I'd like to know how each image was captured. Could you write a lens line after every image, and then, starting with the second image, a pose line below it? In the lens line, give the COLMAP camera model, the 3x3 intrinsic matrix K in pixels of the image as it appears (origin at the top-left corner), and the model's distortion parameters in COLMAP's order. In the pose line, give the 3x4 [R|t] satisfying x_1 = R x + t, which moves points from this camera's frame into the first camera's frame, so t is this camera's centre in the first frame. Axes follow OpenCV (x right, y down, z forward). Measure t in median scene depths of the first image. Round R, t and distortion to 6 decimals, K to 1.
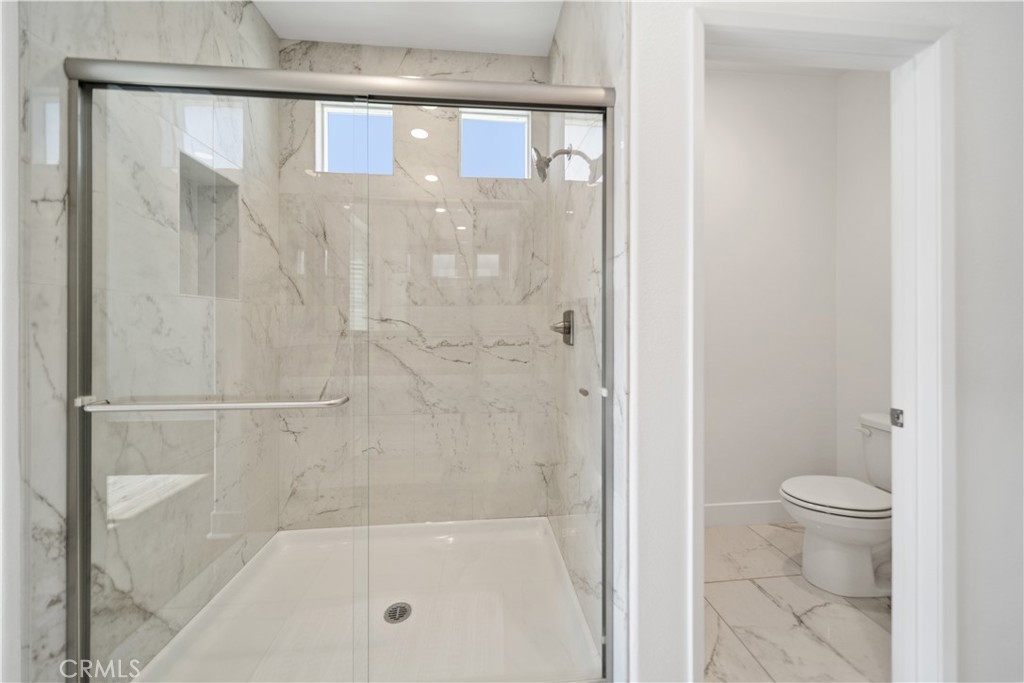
lens RADIAL K [[364.3, 0, 512.4], [0, 364.3, 322.5], [0, 0, 1]] dist [0.009533, -0.000883]
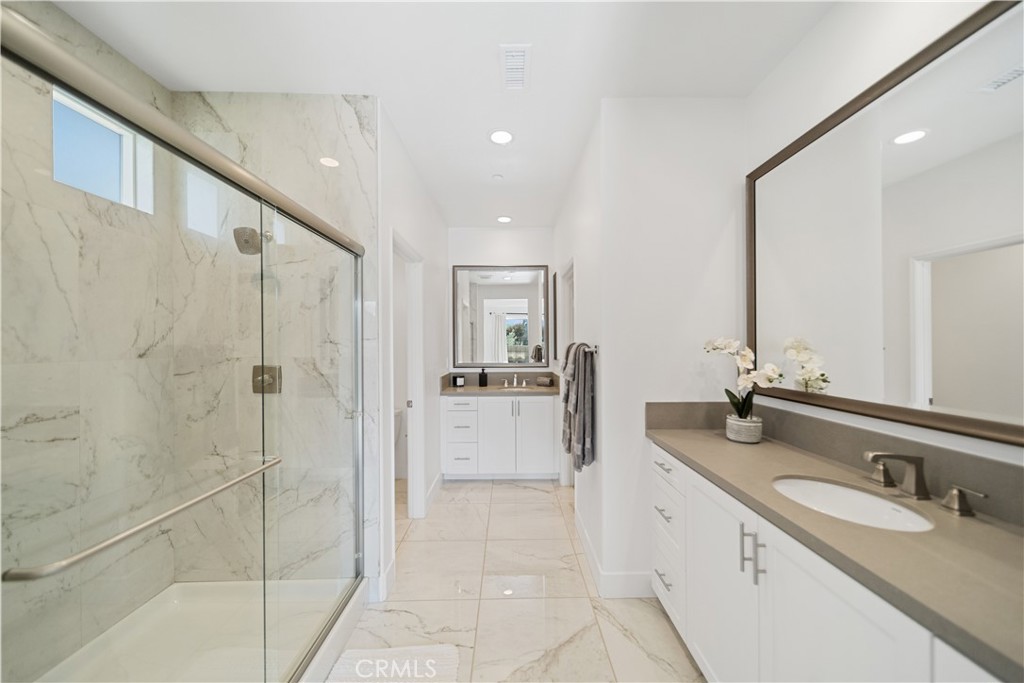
lens RADIAL K [[364.3, 0, 513.0], [0, 364.3, 346.3], [0, 0, 1]] dist [0.009533, -0.000883]
pose [[0.085332, 0.001909, 0.996351, -0.781834], [0.001793, 0.999996, -0.002070, -0.072519], [-0.996351, 0.001963, 0.085329, 0.051591]]
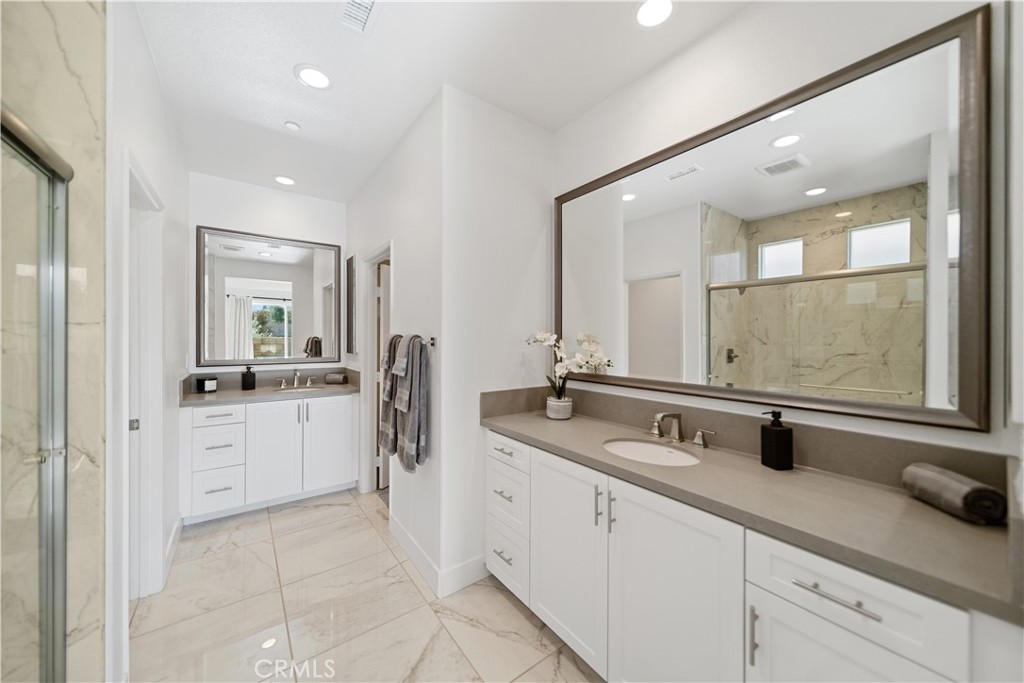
lens RADIAL K [[364.3, 0, 509.2], [0, 364.3, 338.9], [0, 0, 1]] dist [0.009533, -0.000883]
pose [[-0.509508, 0.001061, 0.860465, -0.691785], [-0.003169, 0.999990, -0.003110, -0.070378], [-0.860460, -0.004312, -0.509499, 0.231999]]
